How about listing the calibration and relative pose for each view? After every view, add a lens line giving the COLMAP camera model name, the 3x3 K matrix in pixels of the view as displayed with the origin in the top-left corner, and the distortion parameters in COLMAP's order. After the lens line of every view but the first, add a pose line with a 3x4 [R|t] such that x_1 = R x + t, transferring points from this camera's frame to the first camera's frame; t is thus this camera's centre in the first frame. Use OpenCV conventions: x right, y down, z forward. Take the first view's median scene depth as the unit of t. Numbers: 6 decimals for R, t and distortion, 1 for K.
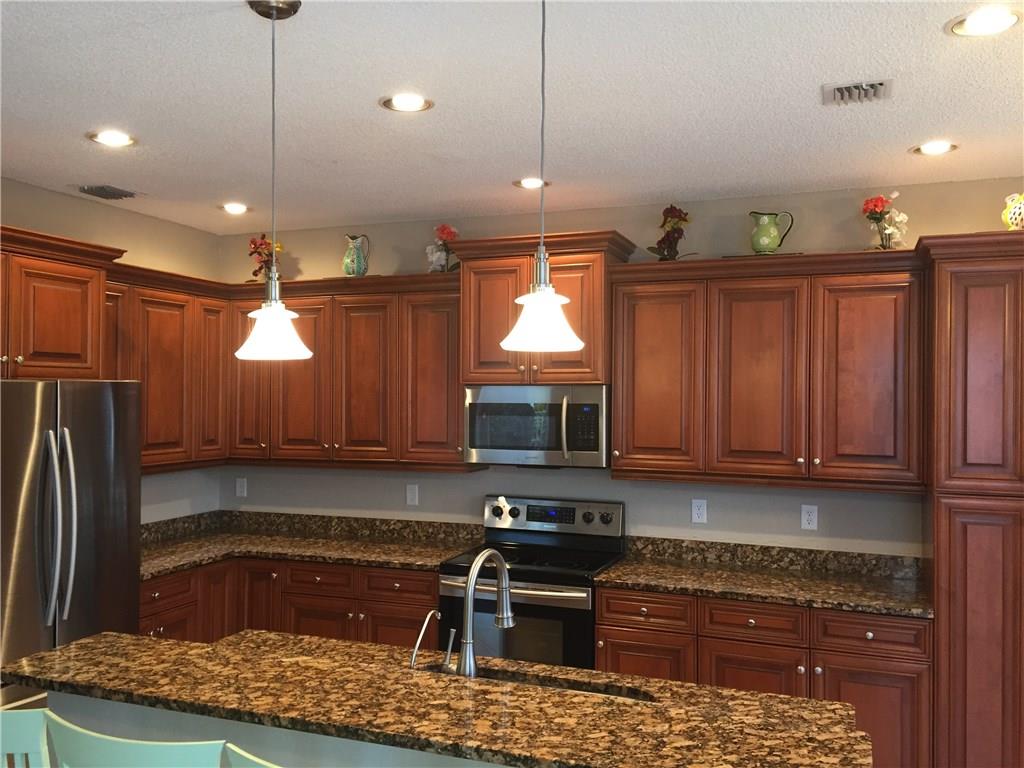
lens RADIAL K [[888.6, 0, 517.8], [0, 888.6, 387.5], [0, 0, 1]] dist [0.126755, -0.220113]
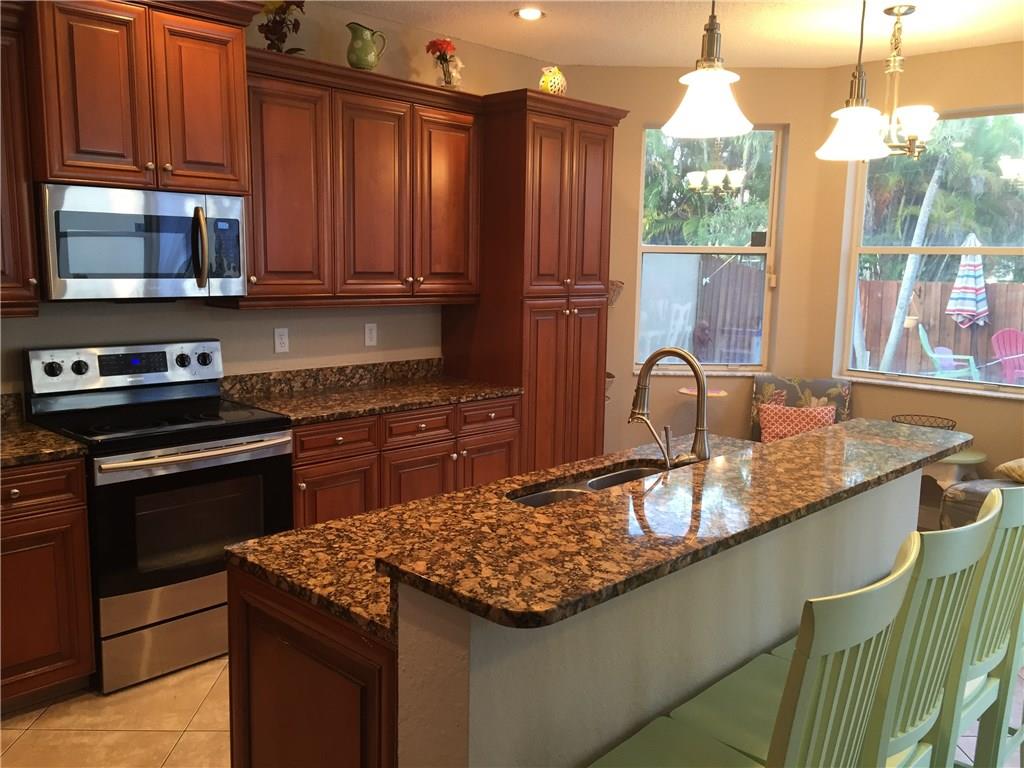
lens RADIAL K [[888.6, 0, 517.8], [0, 888.6, 387.5], [0, 0, 1]] dist [0.126755, -0.220113]
pose [[0.377953, -0.134466, 0.916008, -0.626057], [-0.021907, 0.987821, 0.154046, 0.039536], [-0.925565, -0.078289, 0.370404, 0.451088]]
